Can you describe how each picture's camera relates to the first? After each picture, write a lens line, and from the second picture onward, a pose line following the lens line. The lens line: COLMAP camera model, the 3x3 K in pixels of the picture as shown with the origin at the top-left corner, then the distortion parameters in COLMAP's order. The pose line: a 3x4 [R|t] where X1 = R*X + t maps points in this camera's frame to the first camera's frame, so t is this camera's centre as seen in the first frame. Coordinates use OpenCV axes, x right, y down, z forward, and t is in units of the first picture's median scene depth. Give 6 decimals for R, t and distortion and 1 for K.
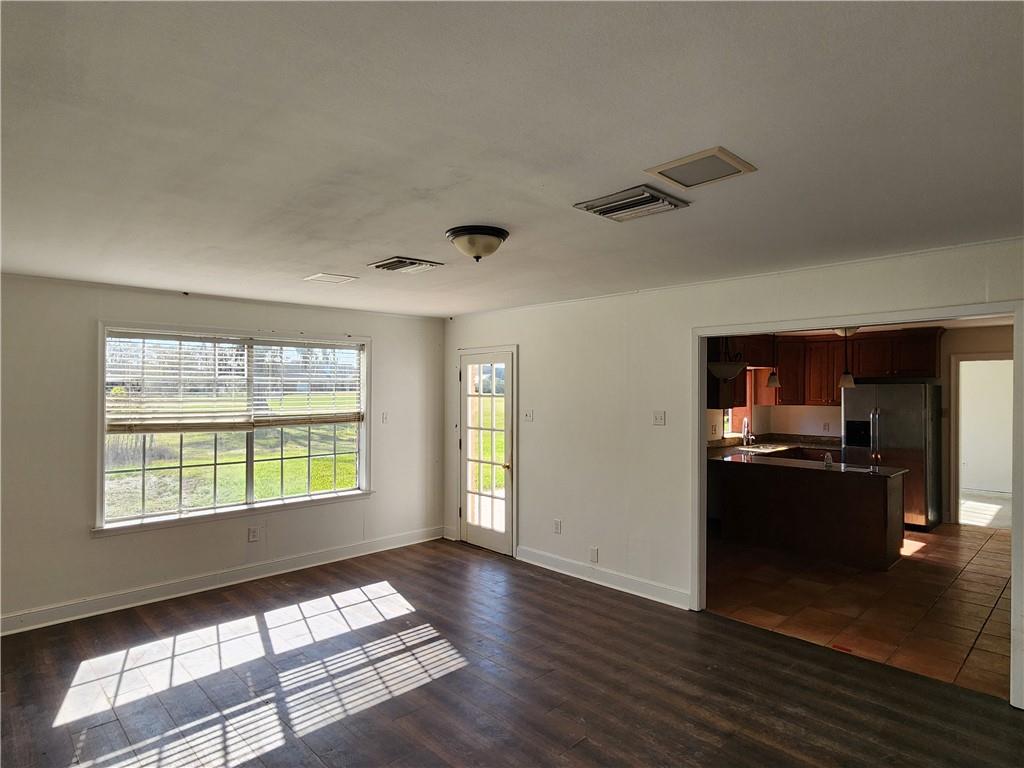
lens RADIAL K [[573.6, 0, 512.7], [0, 573.6, 389.1], [0, 0, 1]] dist [-0.001577, 0.000200]
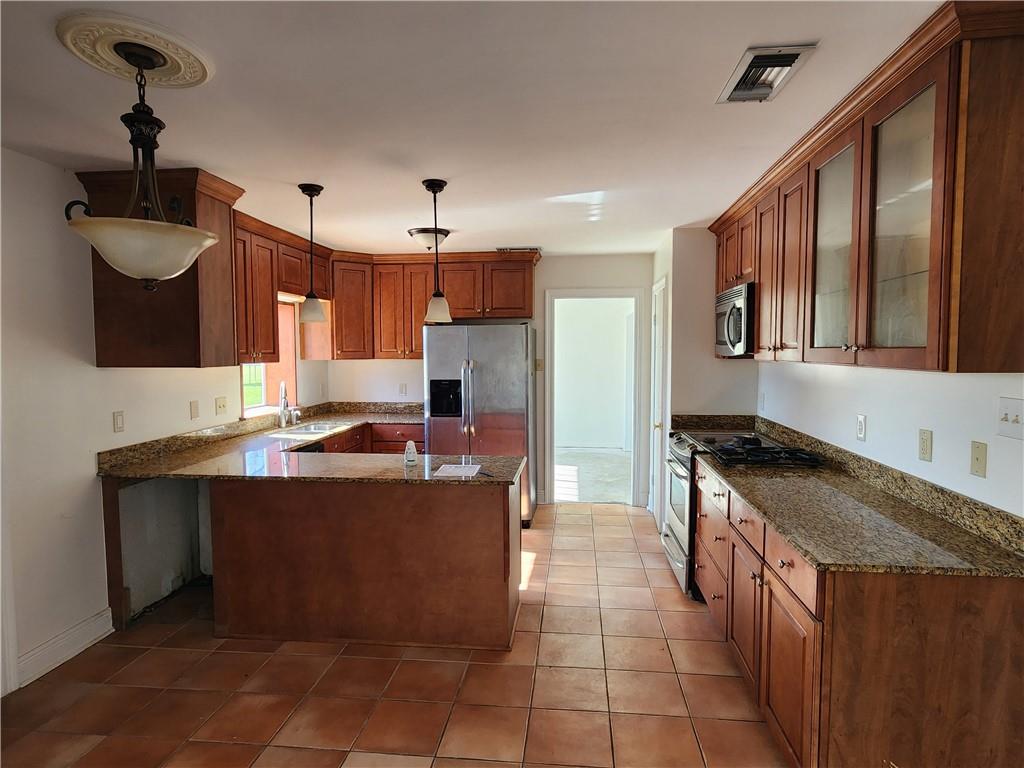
lens RADIAL K [[573.6, 0, 512.7], [0, 573.6, 389.1], [0, 0, 1]] dist [-0.001577, 0.000200]
pose [[0.766987, -0.050284, 0.639689, 0.222977], [0.005314, 0.997388, 0.072031, 0.017848], [-0.641641, -0.051847, 0.765251, 0.419528]]
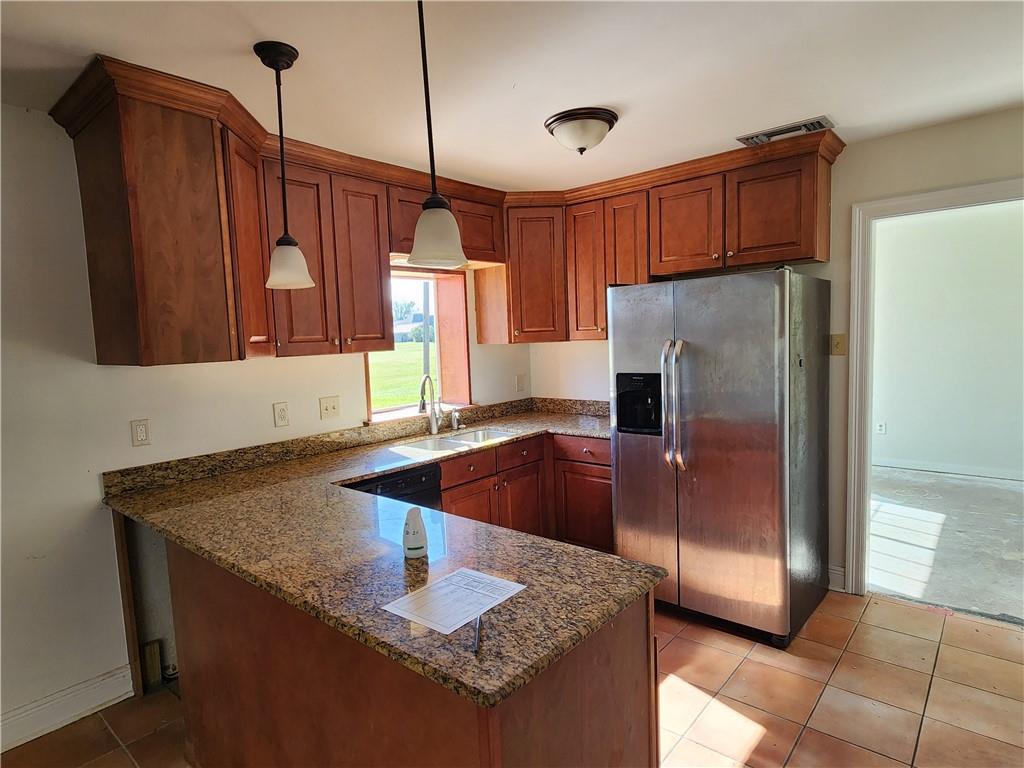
lens RADIAL K [[573.6, 0, 512.7], [0, 573.6, 389.1], [0, 0, 1]] dist [-0.001577, 0.000200]
pose [[0.994176, -0.052435, 0.094147, 0.461187], [0.043531, 0.994596, 0.094255, 0.023626], [-0.098581, -0.089608, 0.991086, 0.584242]]
